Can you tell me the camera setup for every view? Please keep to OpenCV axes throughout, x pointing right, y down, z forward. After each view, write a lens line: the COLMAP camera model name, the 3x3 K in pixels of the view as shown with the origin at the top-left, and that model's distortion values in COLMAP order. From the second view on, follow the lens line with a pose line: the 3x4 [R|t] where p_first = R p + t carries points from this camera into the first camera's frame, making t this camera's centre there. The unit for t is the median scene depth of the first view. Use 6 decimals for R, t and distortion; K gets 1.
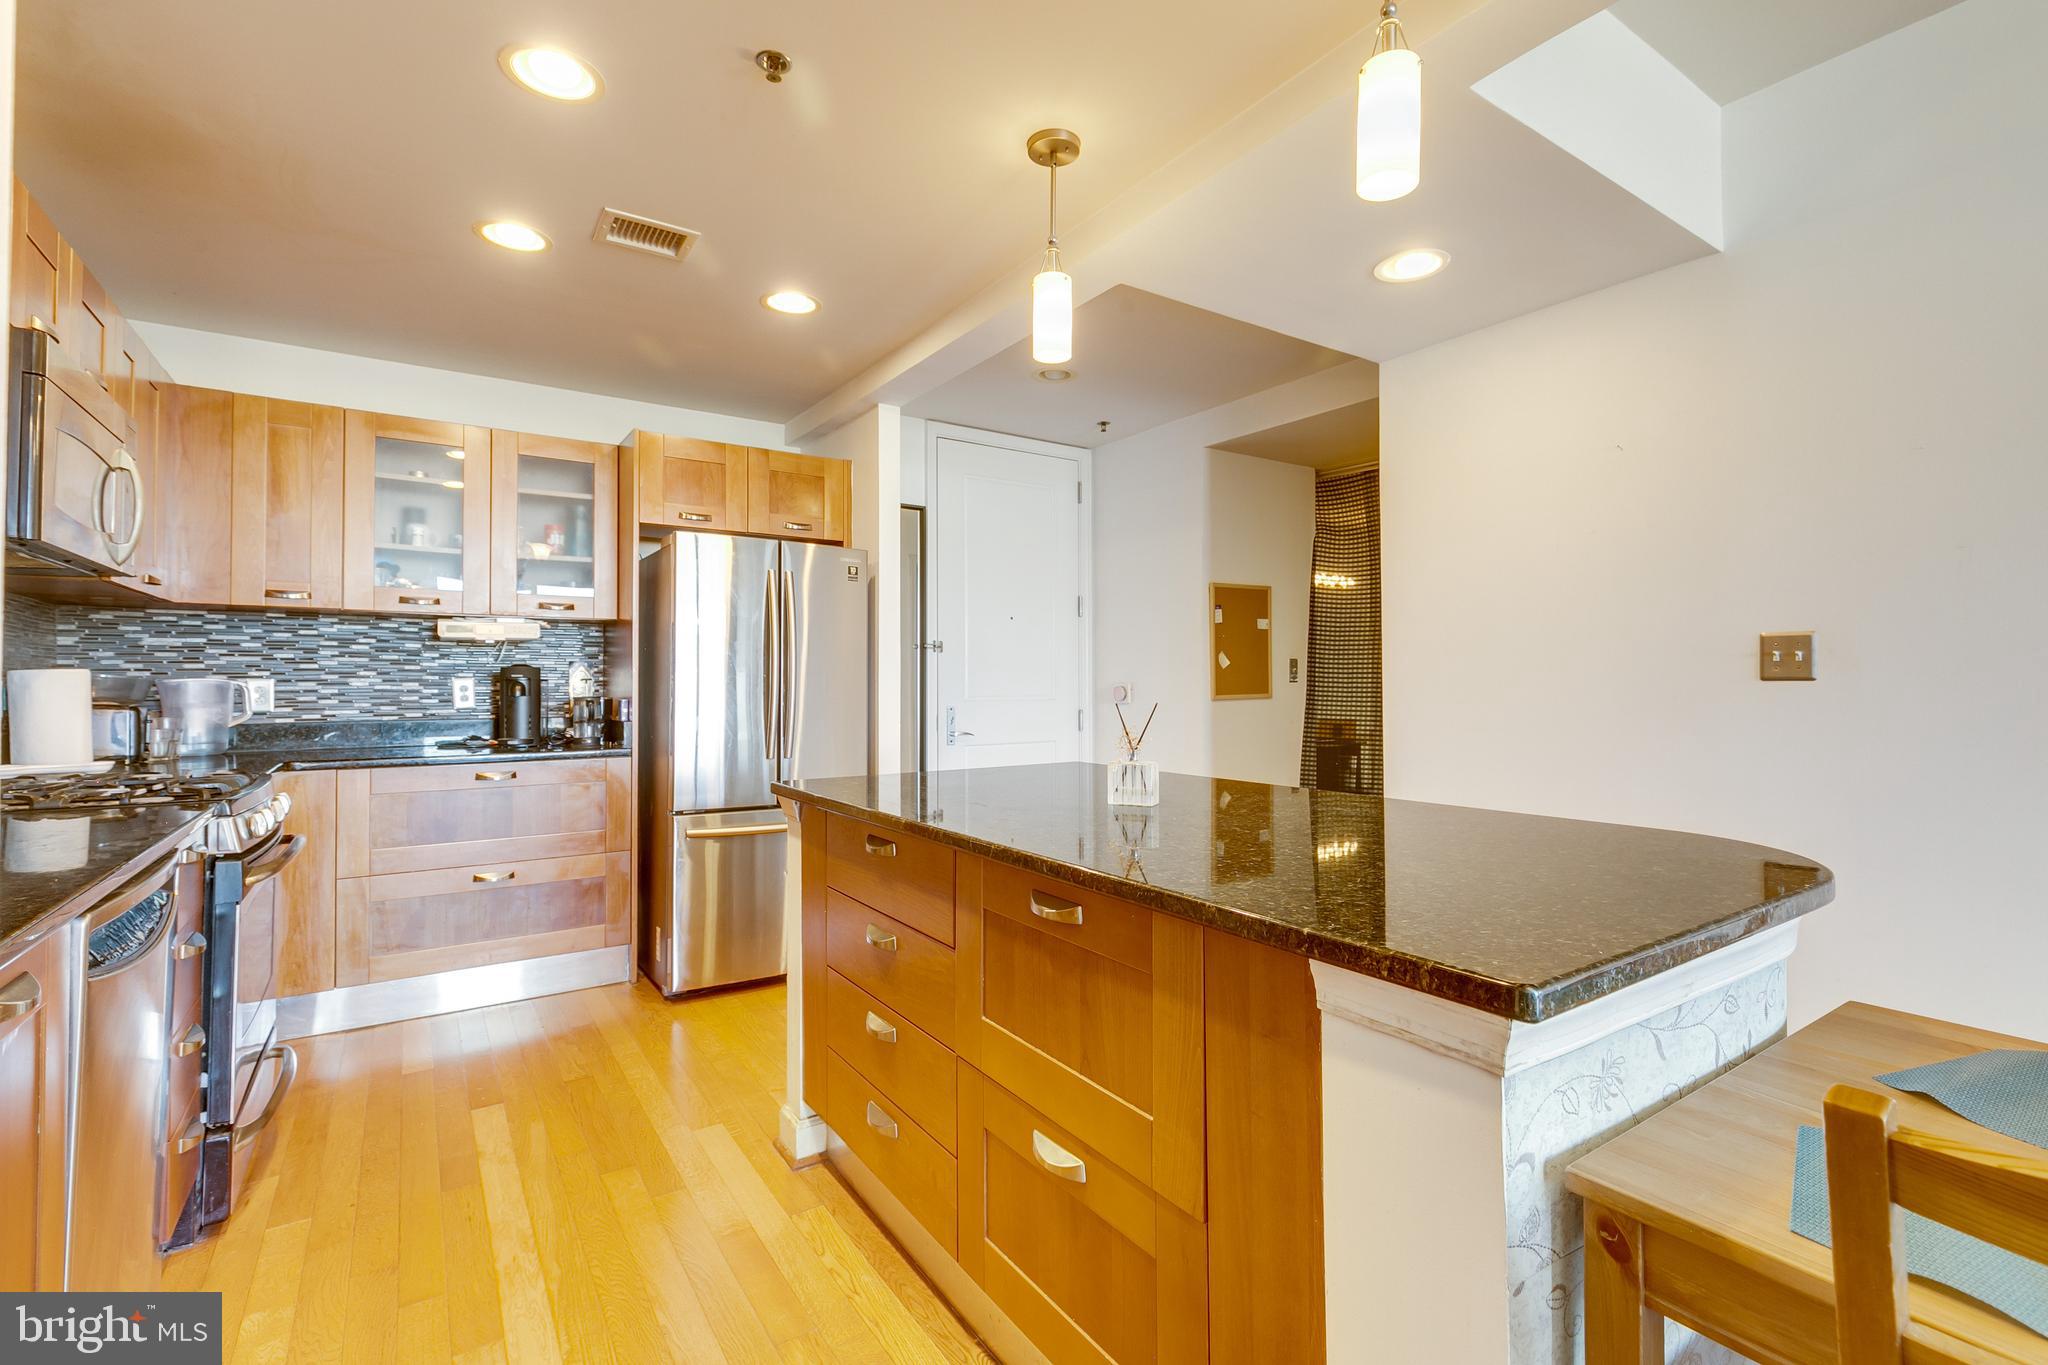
lens RADIAL K [[913.1, 0, 1030.6], [0, 913.1, 680.3], [0, 0, 1]] dist [0.002014, -0.002144]
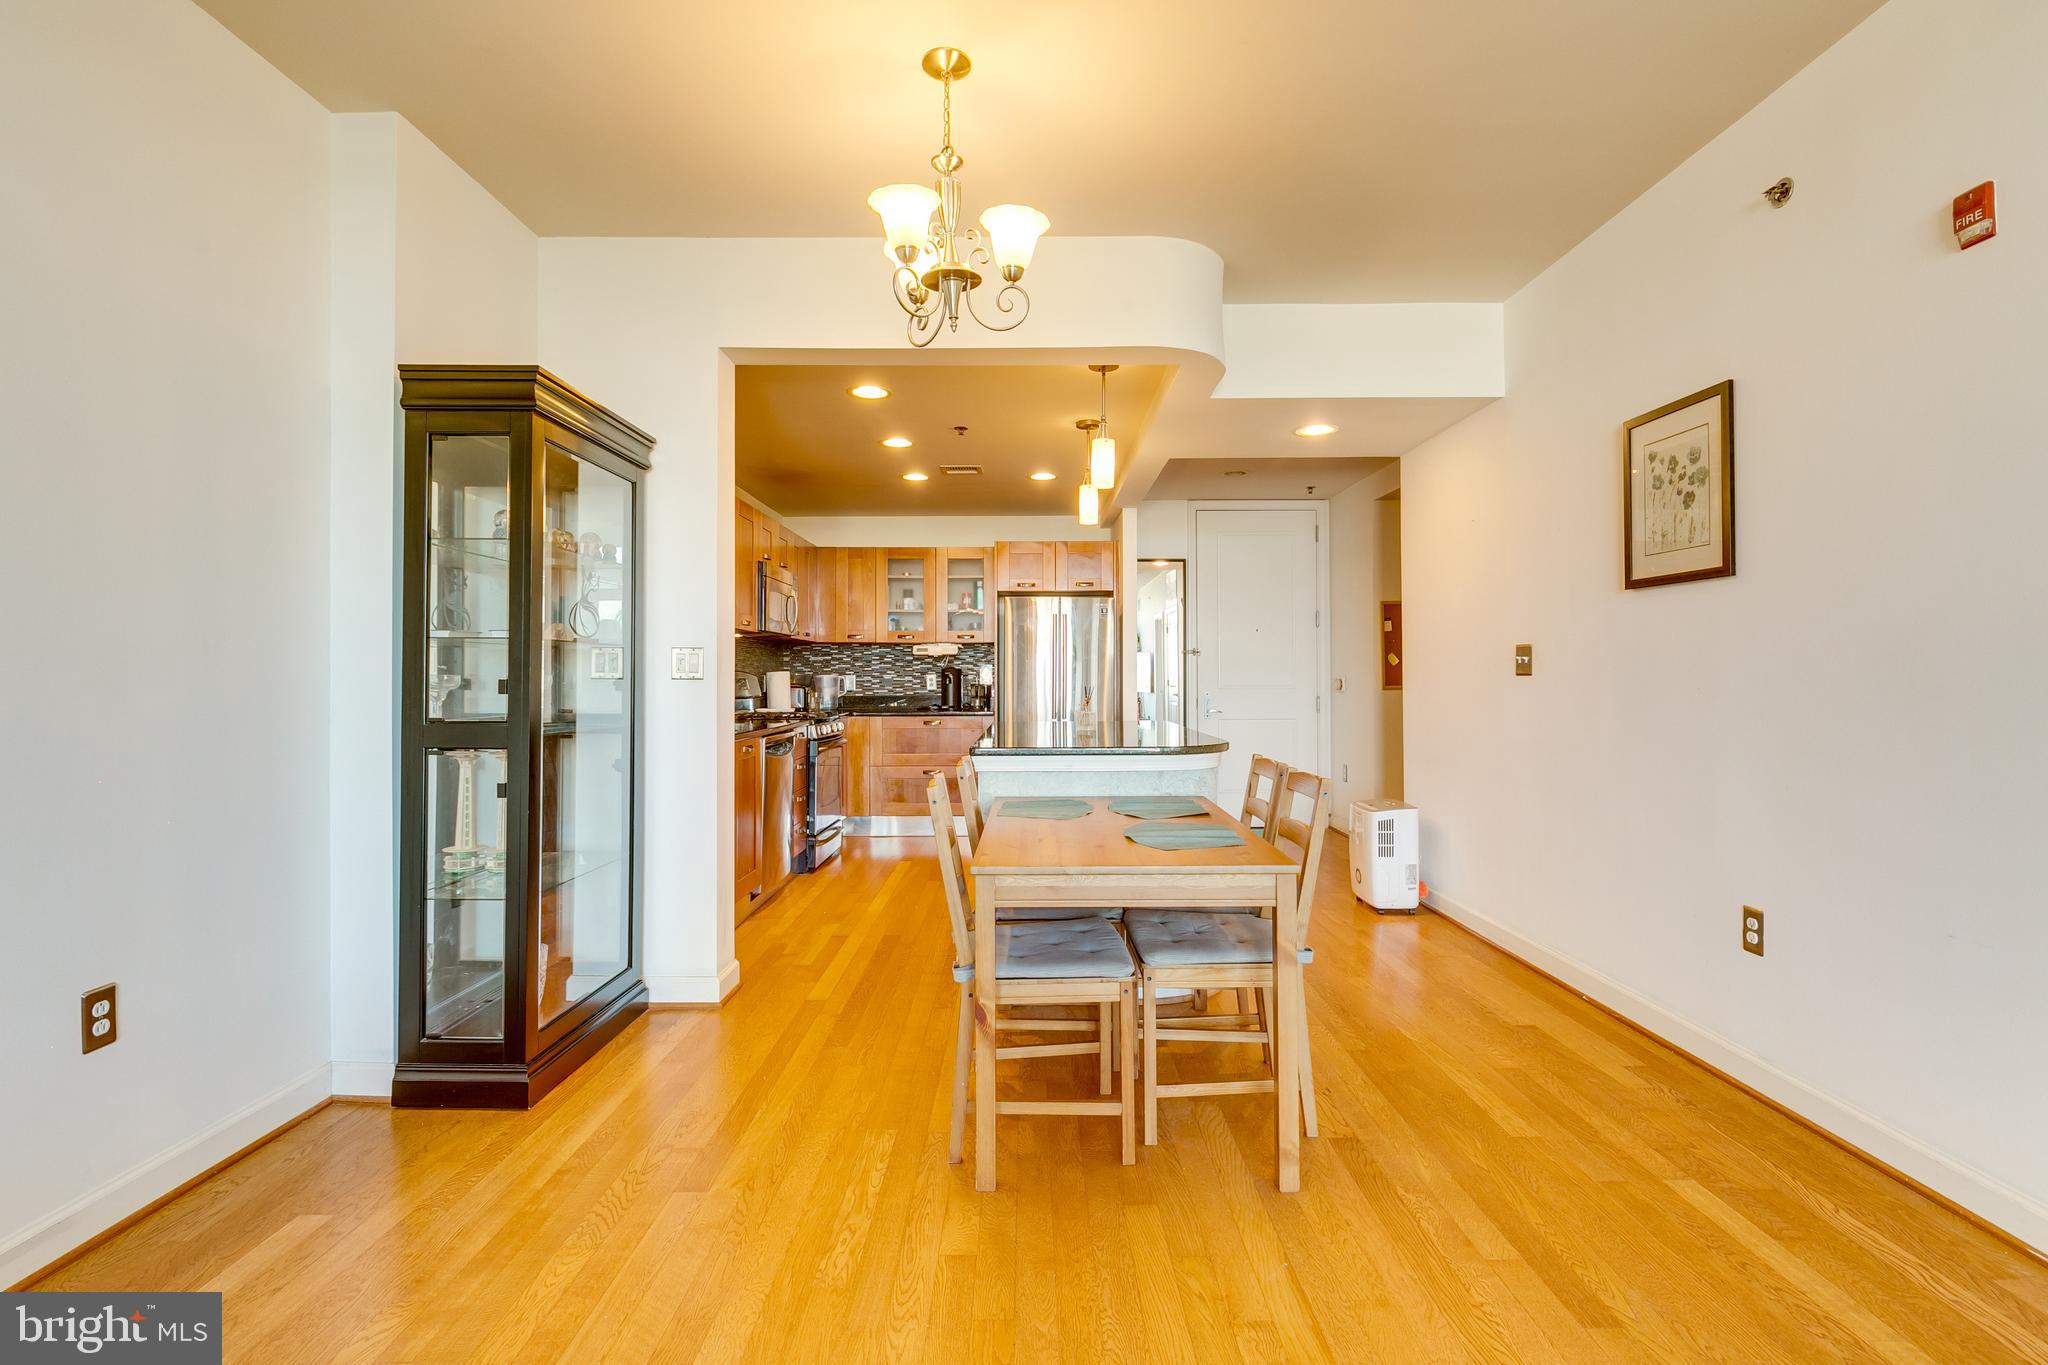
lens RADIAL K [[913.1, 0, 1016.7], [0, 913.1, 674.9], [0, 0, 1]] dist [0.002014, -0.002144]
pose [[0.819139, -0.002113, -0.573591, 0.702587], [0.003036, 0.999995, 0.000651, -0.002131], [0.573586, -0.002275, 0.819142, -0.529996]]
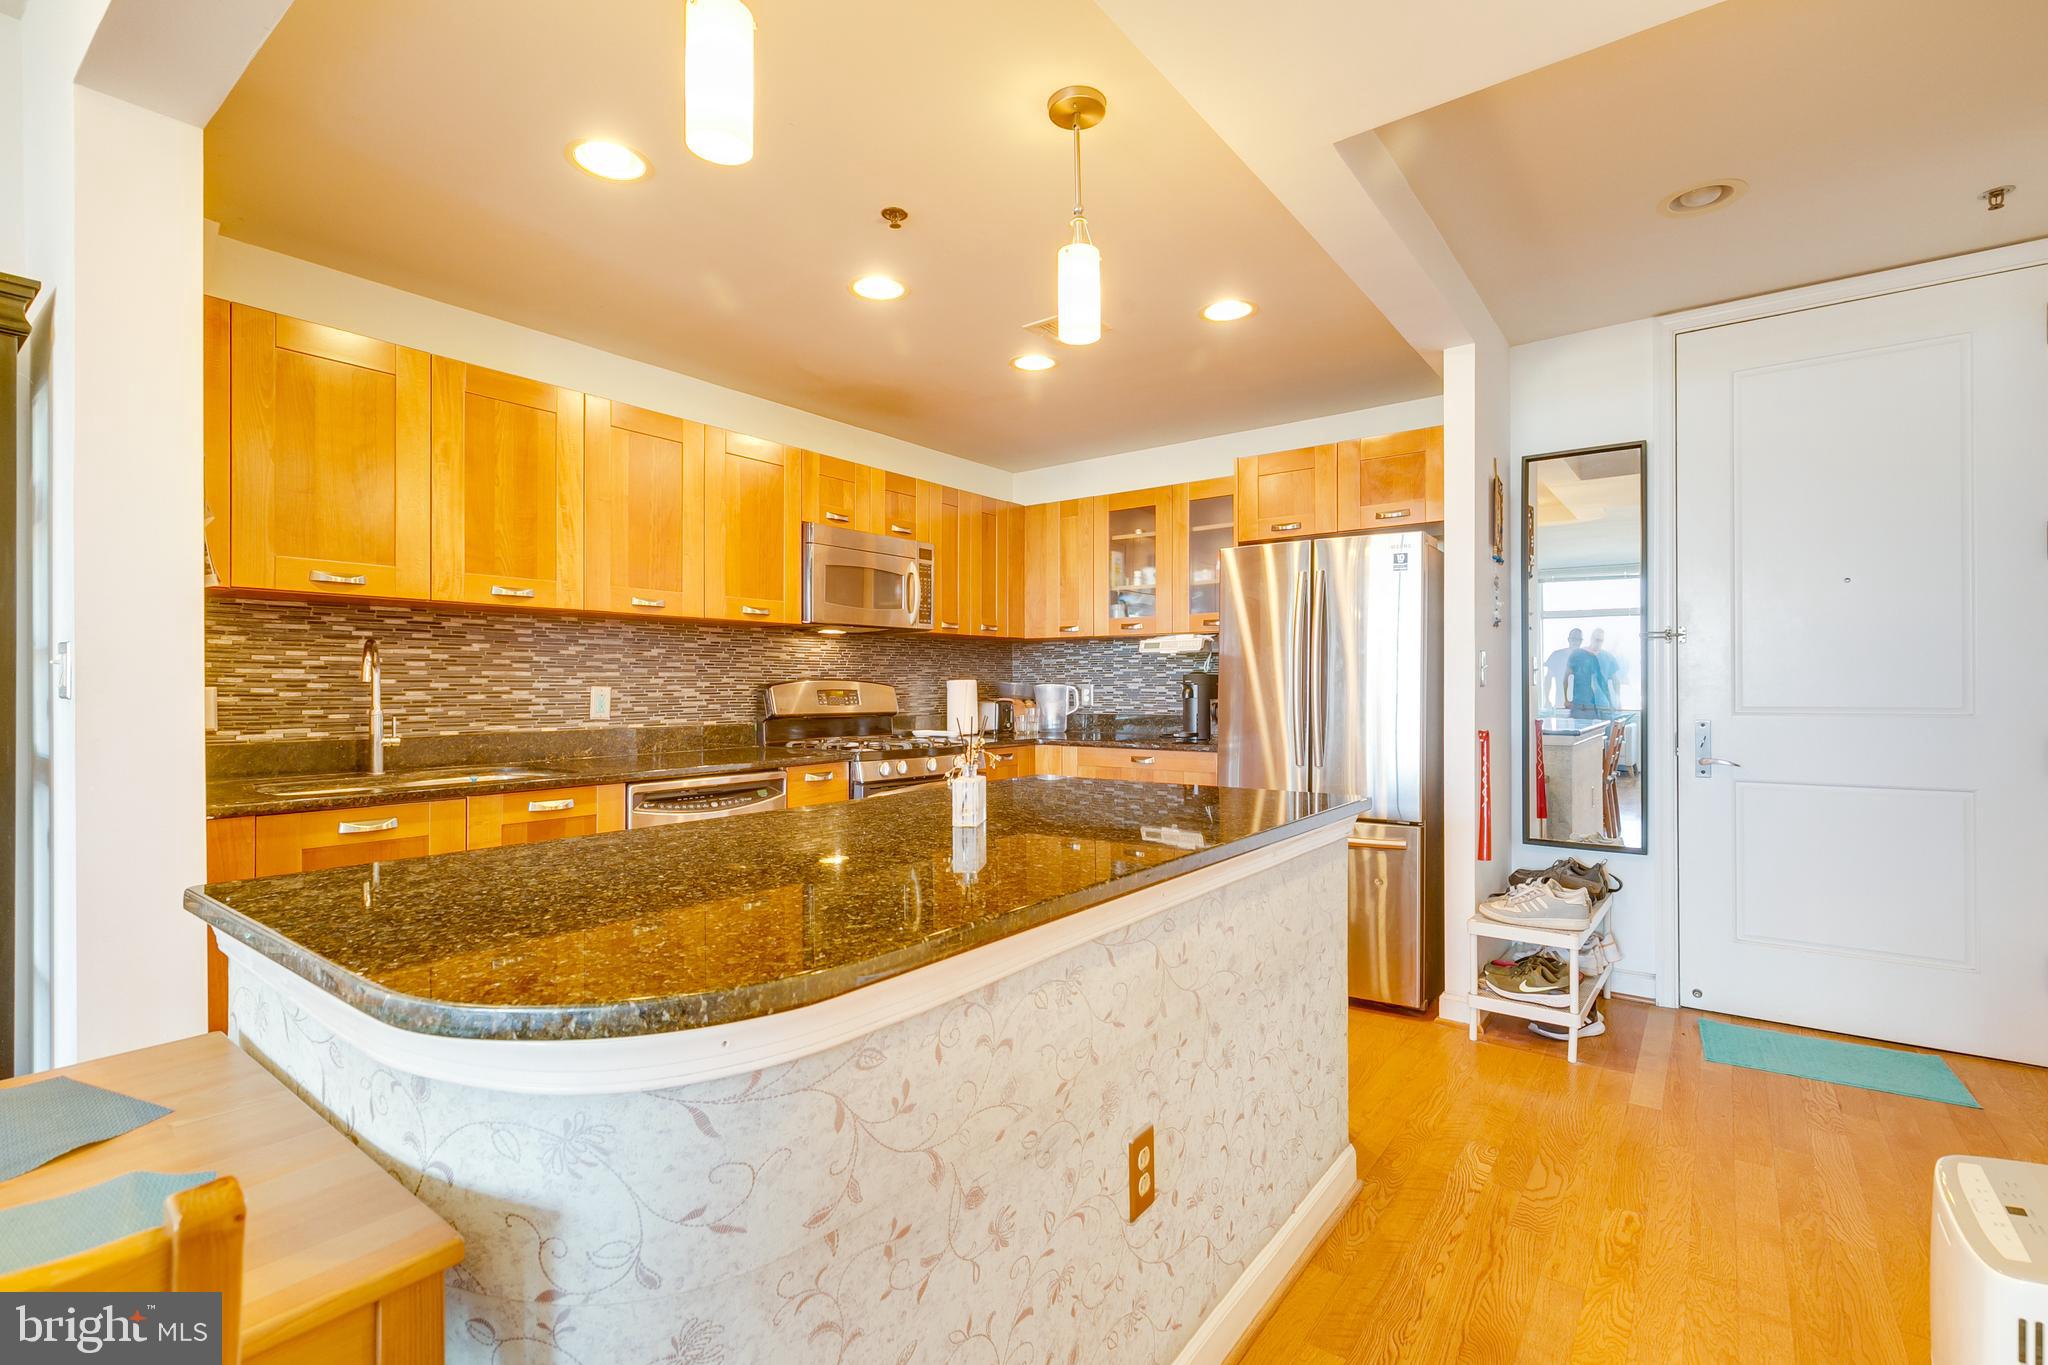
lens RADIAL K [[913.1, 0, 1031.8], [0, 913.1, 688.7], [0, 0, 1]] dist [0.002014, -0.002144]
pose [[0.320654, 0.004216, -0.947187, 0.554536], [0.006483, 0.999957, 0.006645, -0.004997], [0.947174, -0.008271, 0.320613, 0.423072]]
